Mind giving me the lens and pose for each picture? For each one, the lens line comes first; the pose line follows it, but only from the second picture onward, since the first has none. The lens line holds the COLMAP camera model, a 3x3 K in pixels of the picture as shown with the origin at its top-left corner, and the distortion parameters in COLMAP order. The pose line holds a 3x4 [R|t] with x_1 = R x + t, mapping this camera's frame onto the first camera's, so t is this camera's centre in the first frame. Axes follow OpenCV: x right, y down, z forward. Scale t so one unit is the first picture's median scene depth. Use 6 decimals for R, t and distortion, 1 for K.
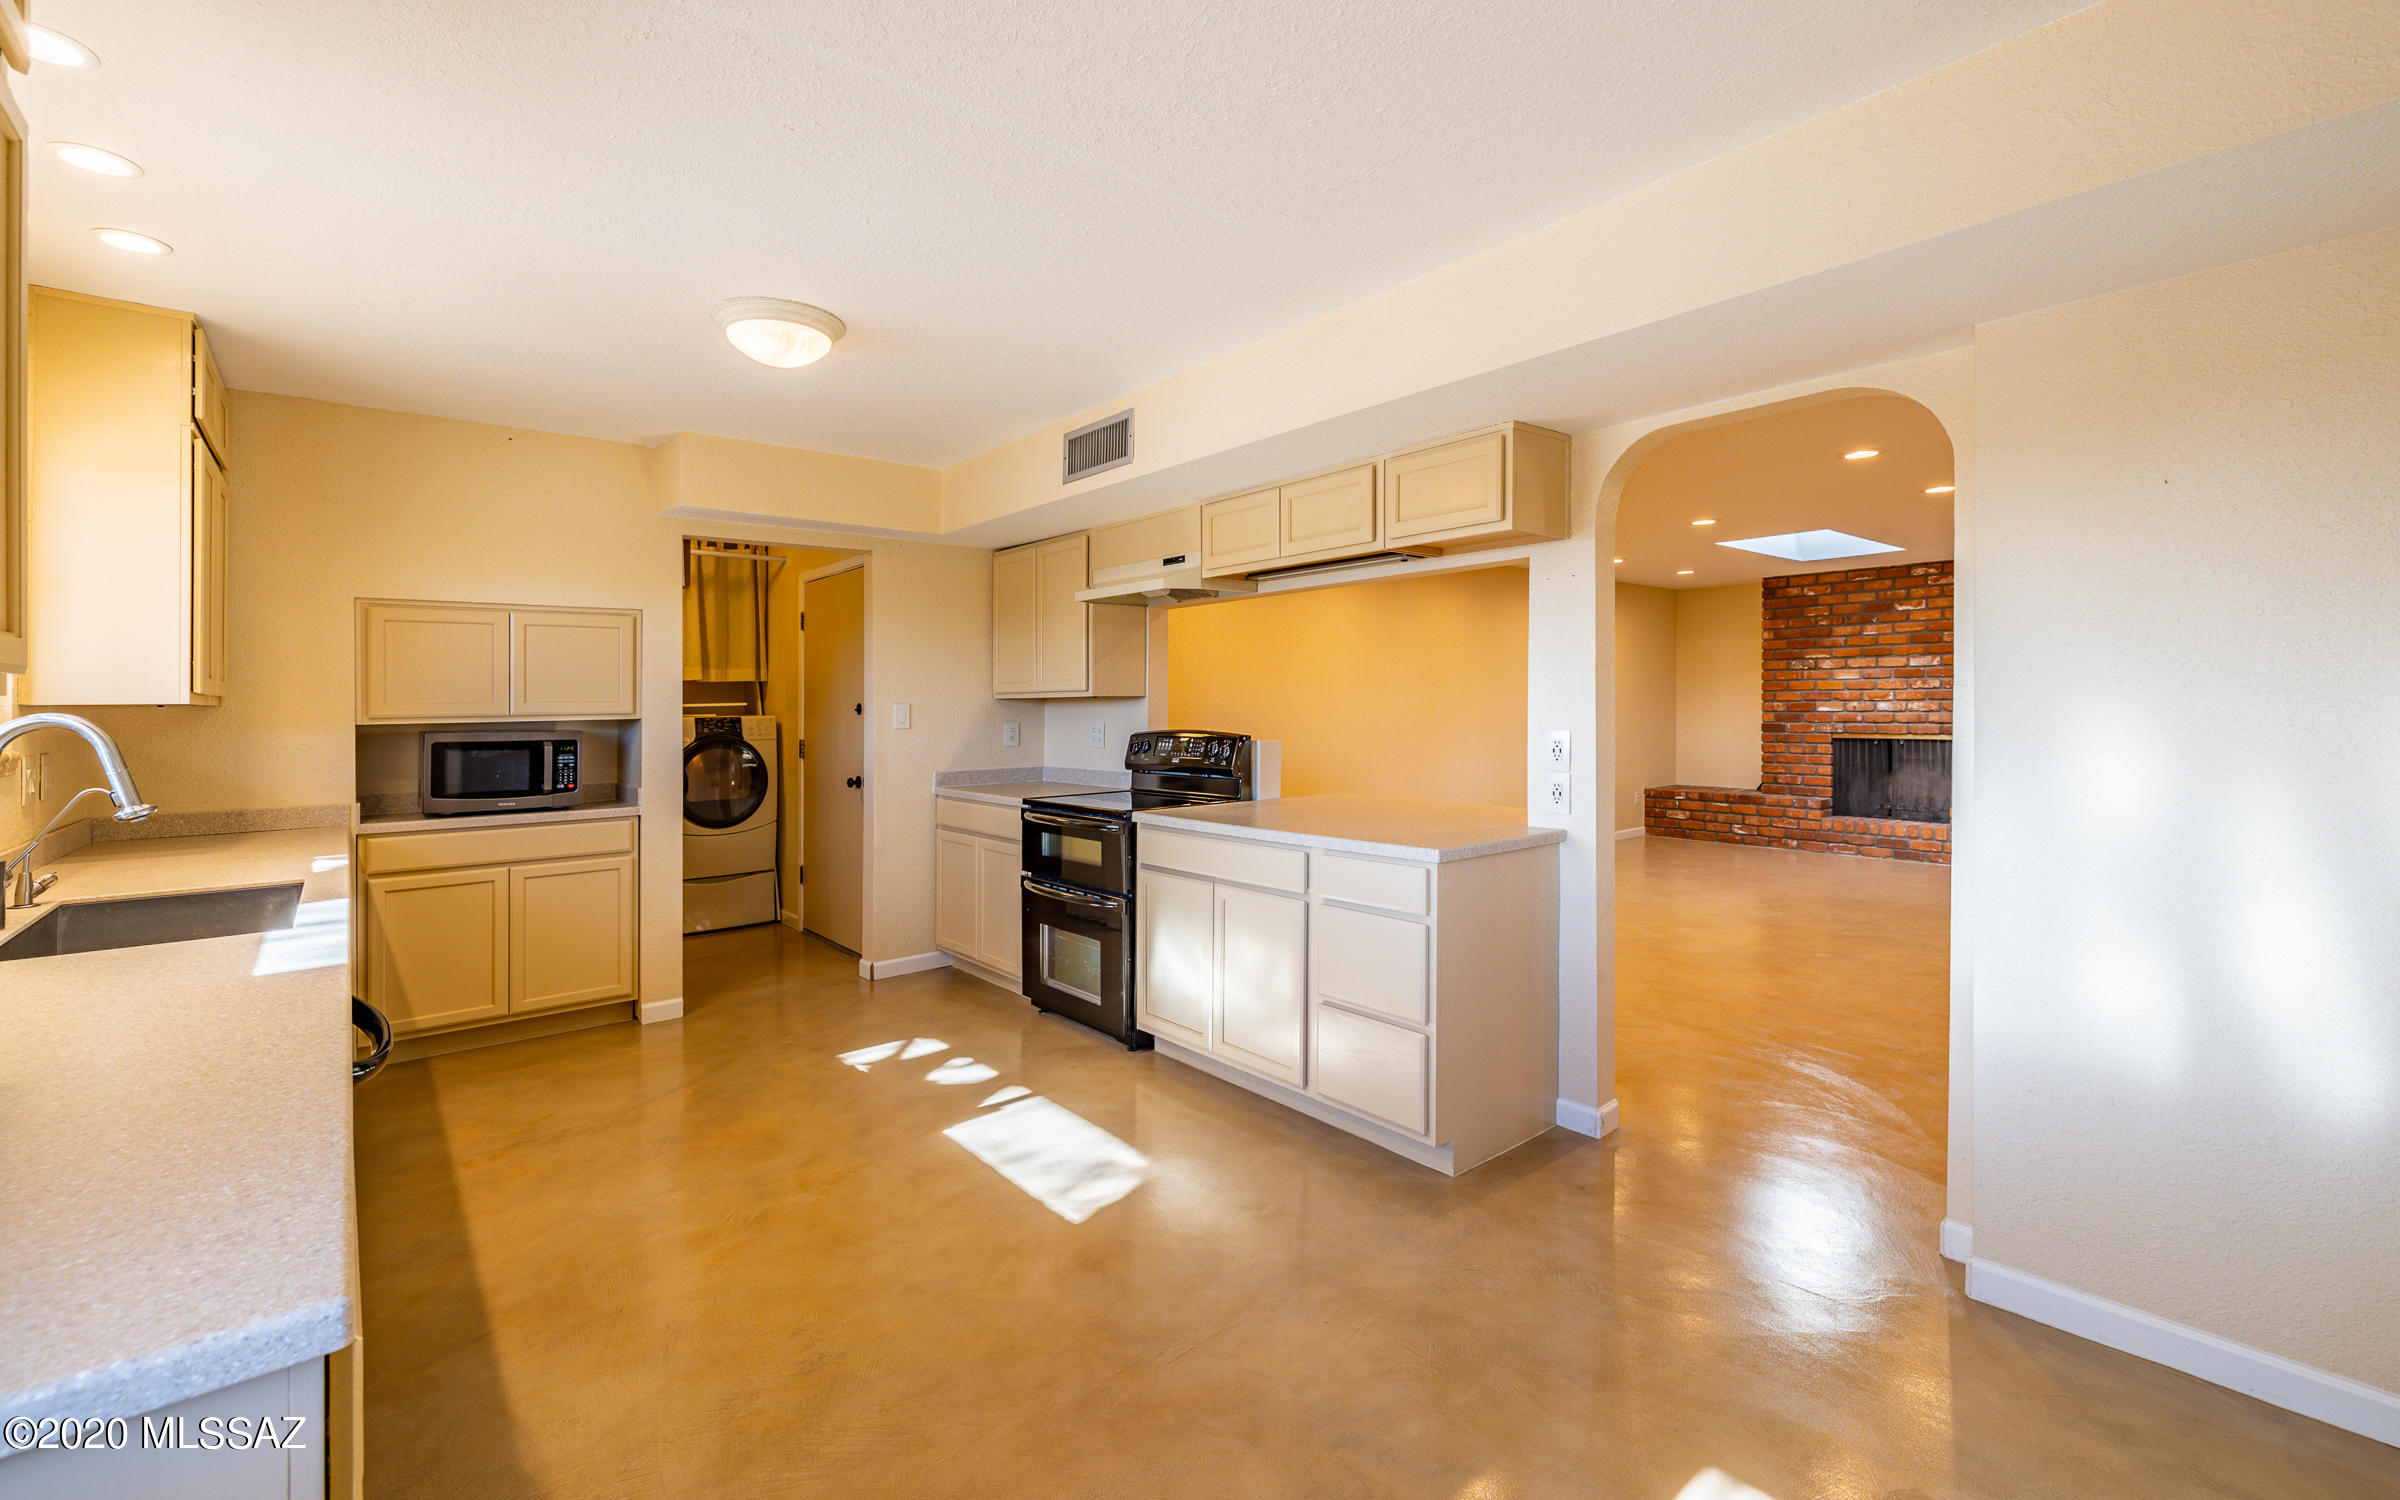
lens RADIAL K [[1034.3, 0, 1235.8], [0, 1034.3, 700.9], [0, 0, 1]] dist [0.000712, 0.000016]
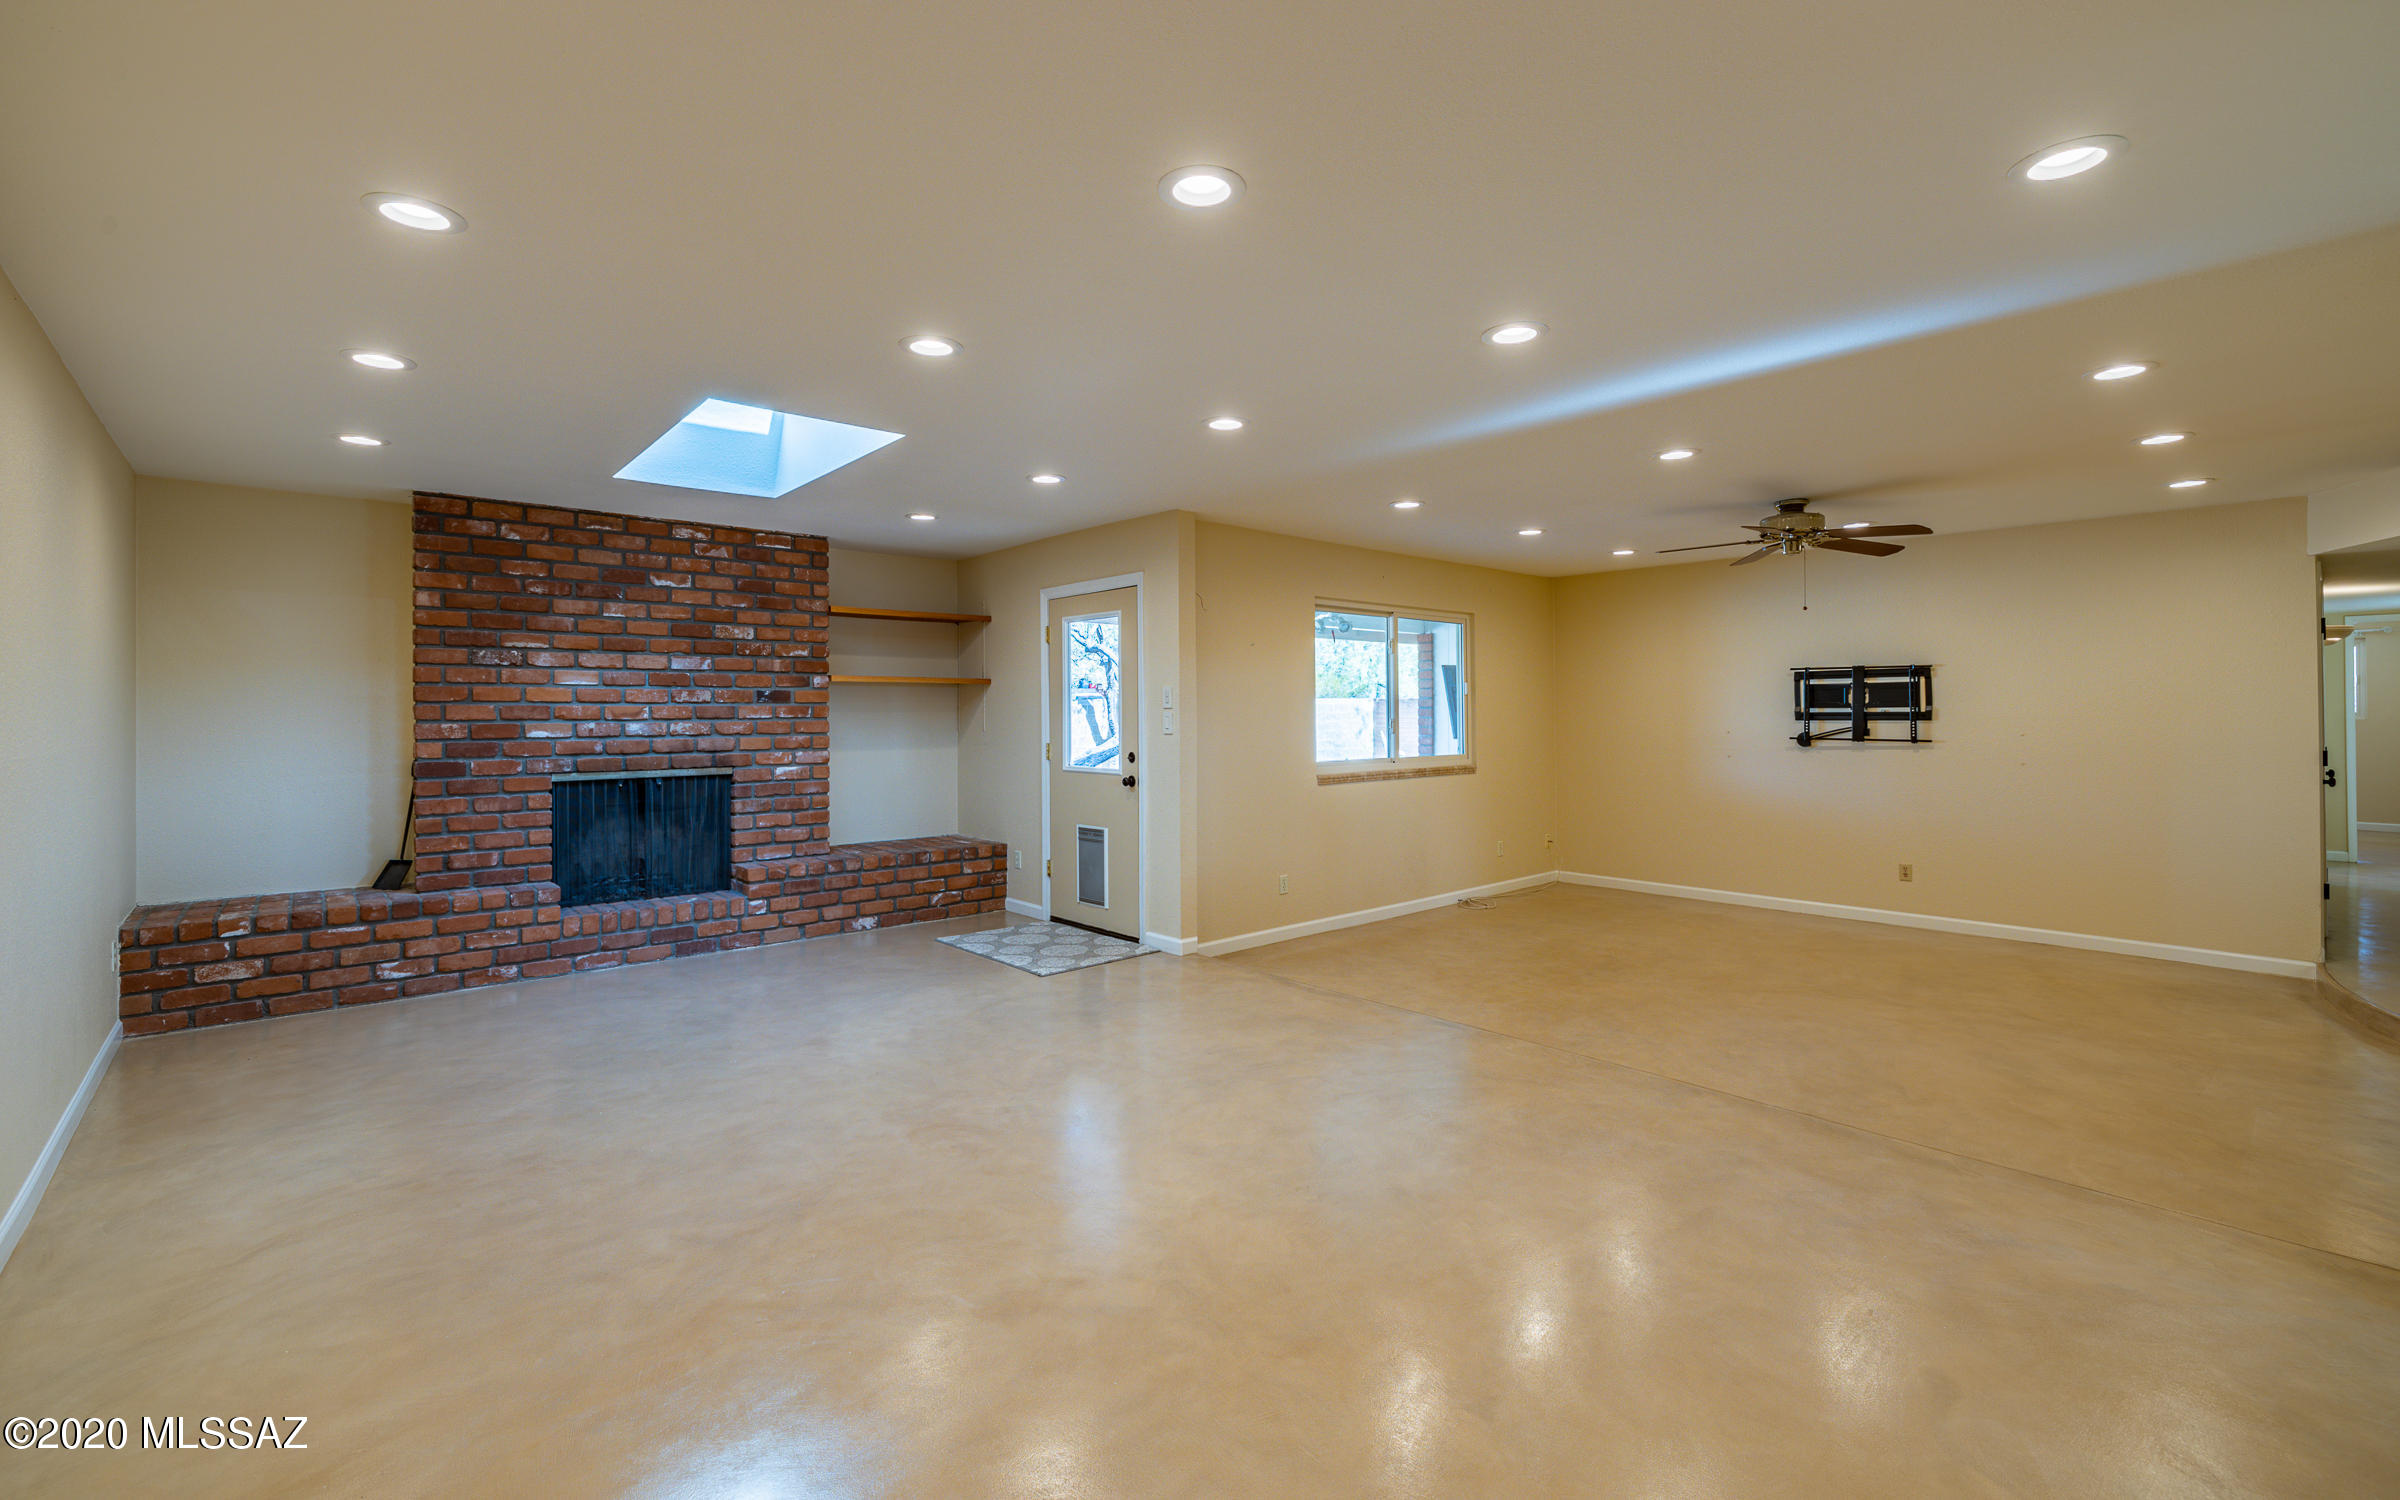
lens RADIAL K [[1034.3, 0, 1201.1], [0, 1034.3, 728.0], [0, 0, 1]] dist [0.000712, 0.000016]
pose [[-0.014961, -0.000497, 0.999888, -0.034070], [0.005979, 0.999982, 0.000586, 0.006216], [-0.999870, 0.005987, -0.014958, 0.636341]]
